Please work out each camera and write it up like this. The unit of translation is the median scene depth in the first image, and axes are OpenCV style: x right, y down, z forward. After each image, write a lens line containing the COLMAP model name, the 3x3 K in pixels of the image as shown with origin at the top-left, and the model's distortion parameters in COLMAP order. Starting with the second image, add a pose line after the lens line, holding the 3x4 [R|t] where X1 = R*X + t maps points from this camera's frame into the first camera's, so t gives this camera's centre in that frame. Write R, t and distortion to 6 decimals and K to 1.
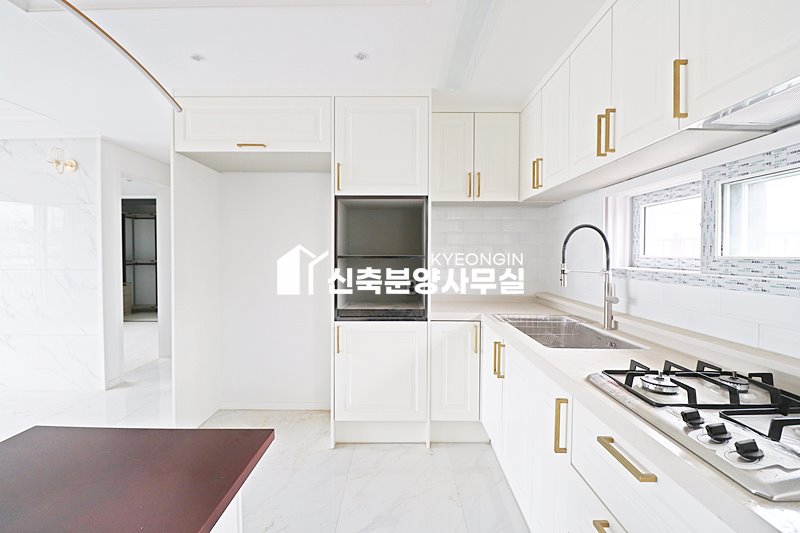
lens RADIAL K [[371.6, 0, 400.0], [0, 371.6, 266.5], [0, 0, 1]] dist [-0.003123, -0.011594]
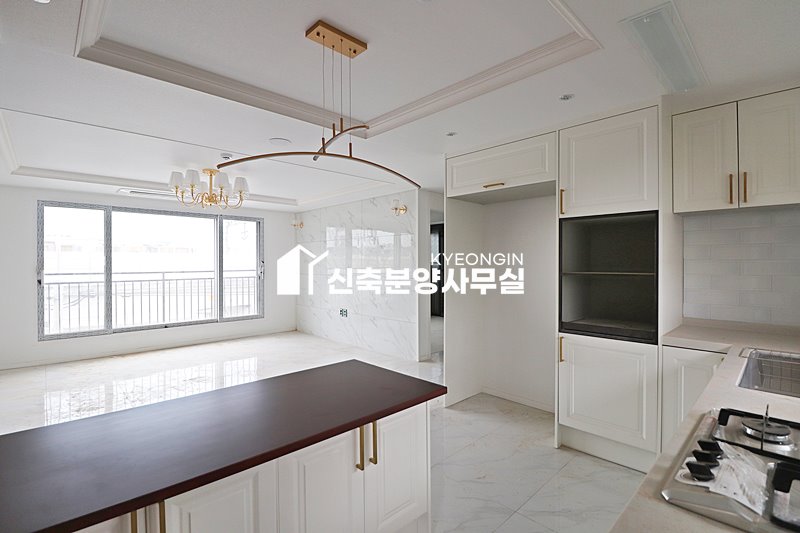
lens RADIAL K [[378.1, 0, 400.0], [0, 378.1, 266.5], [0, 0, 1]] dist [0.001546, -0.011601]
pose [[0.692548, 0.001465, -0.721371, 0.302859], [-0.015416, 0.999800, -0.012770, -0.025760], [0.721207, 0.019965, 0.692432, -0.119662]]
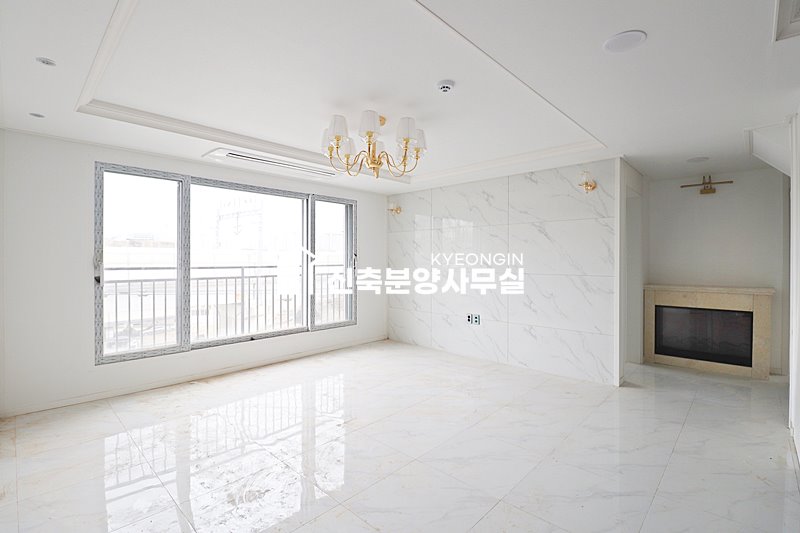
lens RADIAL K [[371.6, 0, 400.0], [0, 371.6, 266.5], [0, 0, 1]] dist [-0.003123, -0.011594]
pose [[0.730762, 0.009237, -0.682570, -0.726032], [-0.019180, 0.999792, -0.007005, -0.000691], [0.682363, 0.018211, 0.730786, -0.354912]]
